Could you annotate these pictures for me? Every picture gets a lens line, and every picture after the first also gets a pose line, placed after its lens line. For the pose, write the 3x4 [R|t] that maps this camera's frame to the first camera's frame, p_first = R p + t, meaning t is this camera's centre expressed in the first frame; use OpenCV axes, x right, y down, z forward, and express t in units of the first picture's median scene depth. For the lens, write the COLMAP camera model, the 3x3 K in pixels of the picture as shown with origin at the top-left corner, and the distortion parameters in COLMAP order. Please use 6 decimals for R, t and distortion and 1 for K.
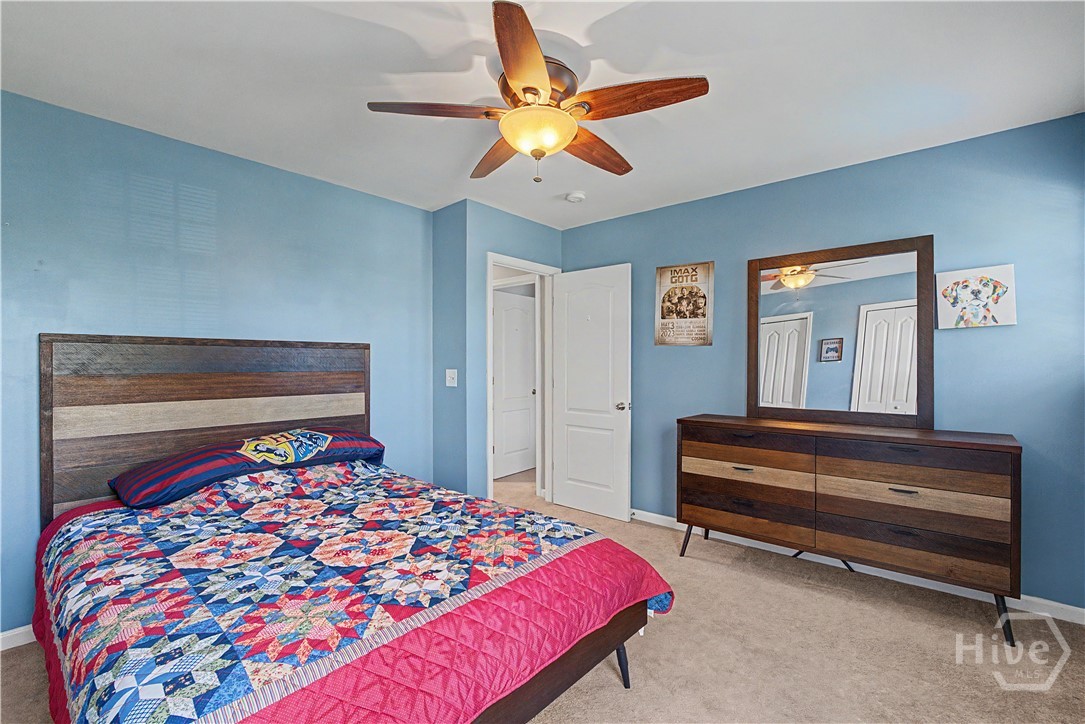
lens RADIAL K [[482.4, 0, 538.8], [0, 482.4, 364.4], [0, 0, 1]] dist [-0.010846, 0.000704]
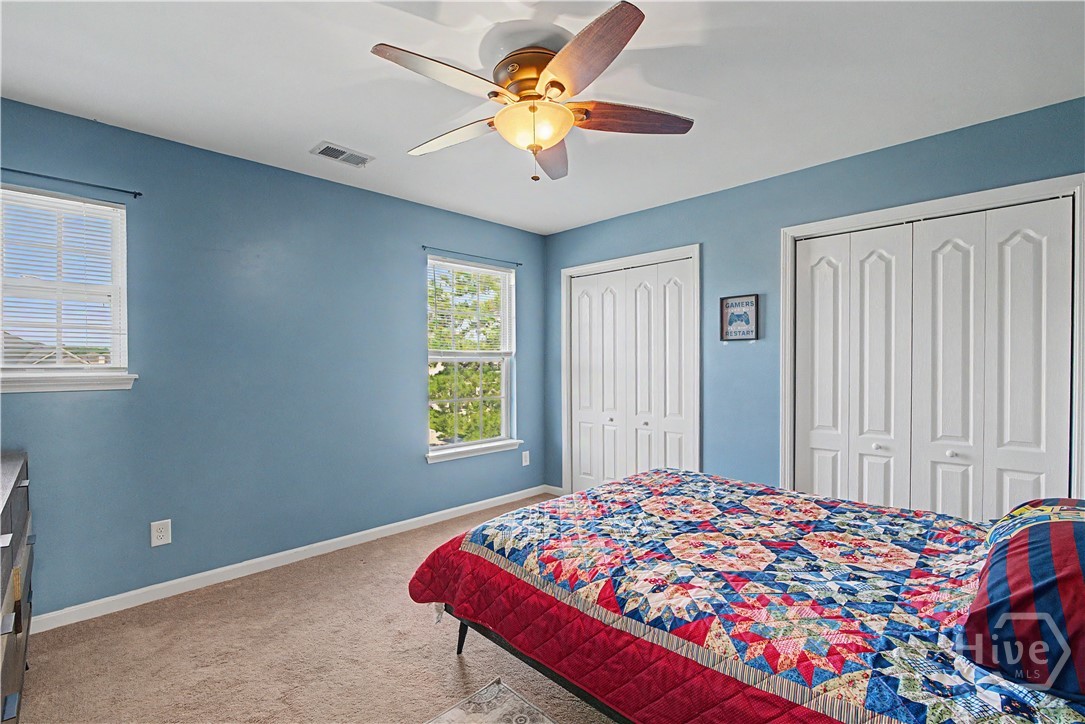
lens RADIAL K [[482.4, 0, 541.2], [0, 482.4, 366.7], [0, 0, 1]] dist [-0.010846, 0.000704]
pose [[-0.997683, 0.003843, 0.067925, -0.075211], [0.004707, 0.999910, 0.012555, -0.004468], [-0.067870, 0.012846, -0.997611, 1.872157]]
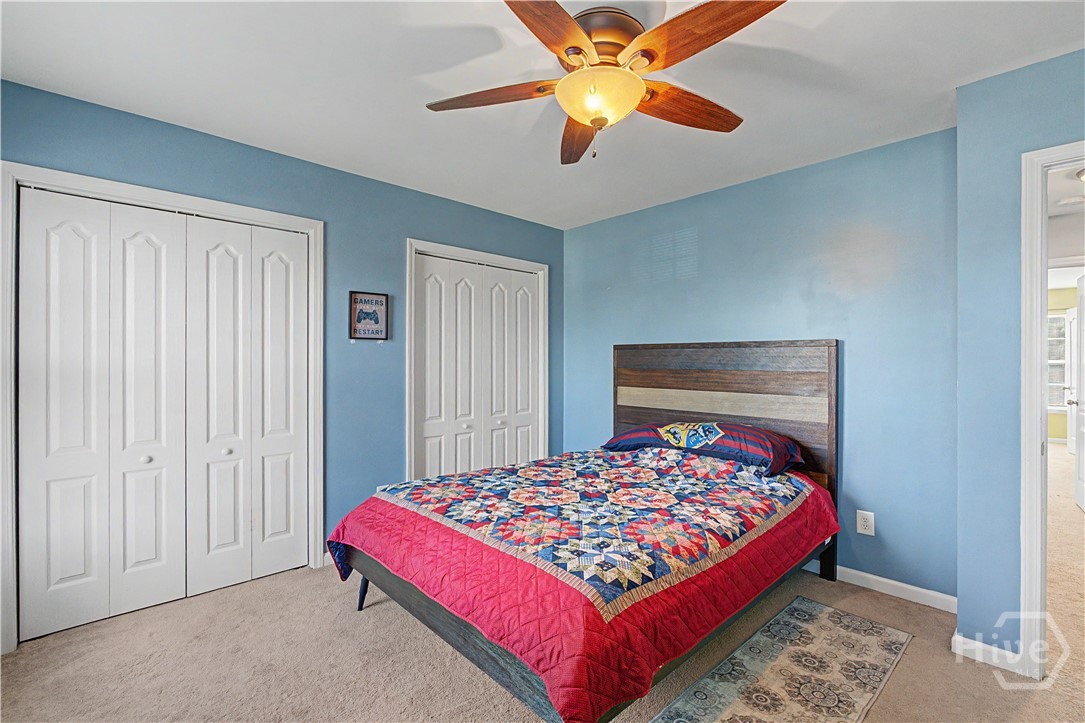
lens RADIAL K [[482.4, 0, 539.1], [0, 482.4, 359.1], [0, 0, 1]] dist [-0.010846, 0.000704]
pose [[-0.100830, -0.003201, -0.994898, 0.830332], [-0.006187, 0.999978, -0.002591, -0.005644], [0.994884, 0.005894, -0.100848, 0.924498]]
